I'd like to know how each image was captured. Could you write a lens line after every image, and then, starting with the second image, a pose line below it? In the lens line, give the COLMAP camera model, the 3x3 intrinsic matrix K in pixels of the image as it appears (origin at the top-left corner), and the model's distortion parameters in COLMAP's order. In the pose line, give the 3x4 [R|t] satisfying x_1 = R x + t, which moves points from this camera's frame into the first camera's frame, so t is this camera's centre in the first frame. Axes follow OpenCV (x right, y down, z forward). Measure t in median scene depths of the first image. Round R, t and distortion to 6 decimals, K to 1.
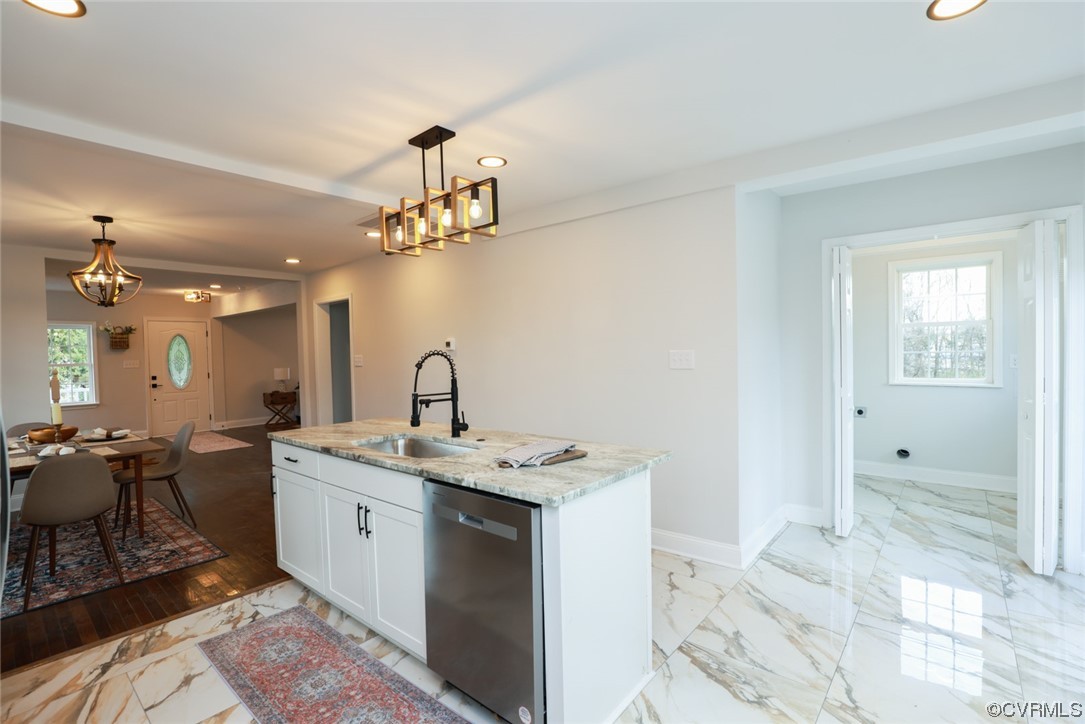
lens RADIAL K [[495.0, 0, 548.4], [0, 495.0, 363.3], [0, 0, 1]] dist [-0.033316, 0.005581]
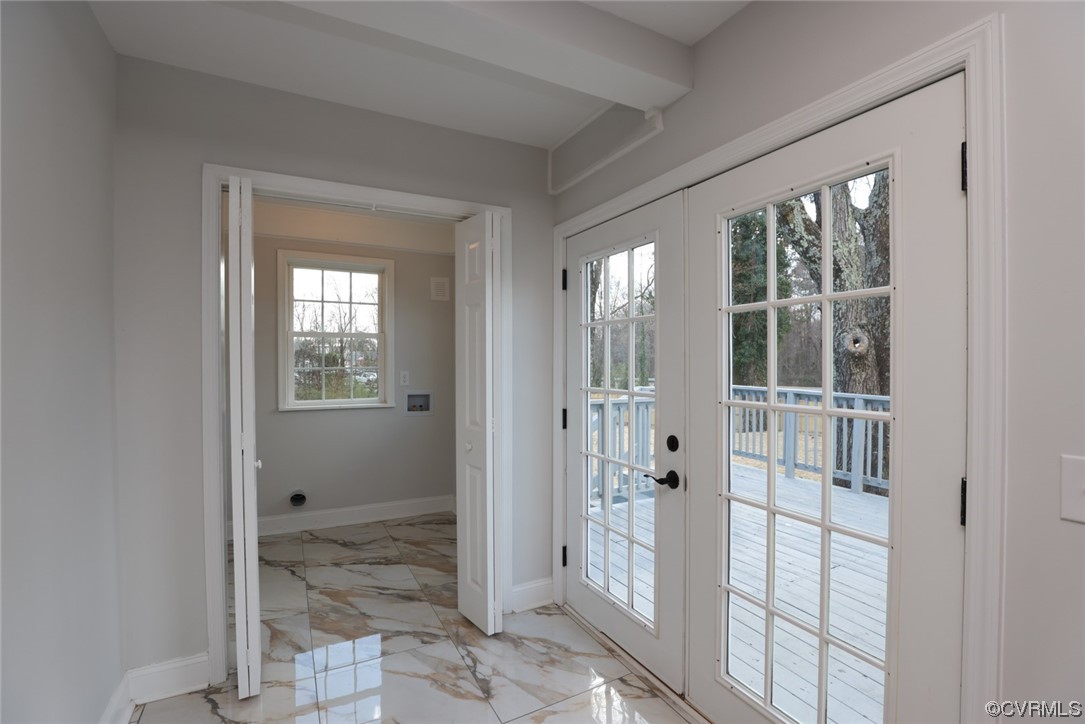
lens RADIAL K [[495.0, 0, 547.8], [0, 495.0, 365.5], [0, 0, 1]] dist [-0.033316, 0.005581]
pose [[0.370574, 0.006522, 0.928780, 0.148165], [0.014262, 0.999817, -0.012711, -0.011791], [-0.928693, 0.017957, 0.370414, 0.333159]]
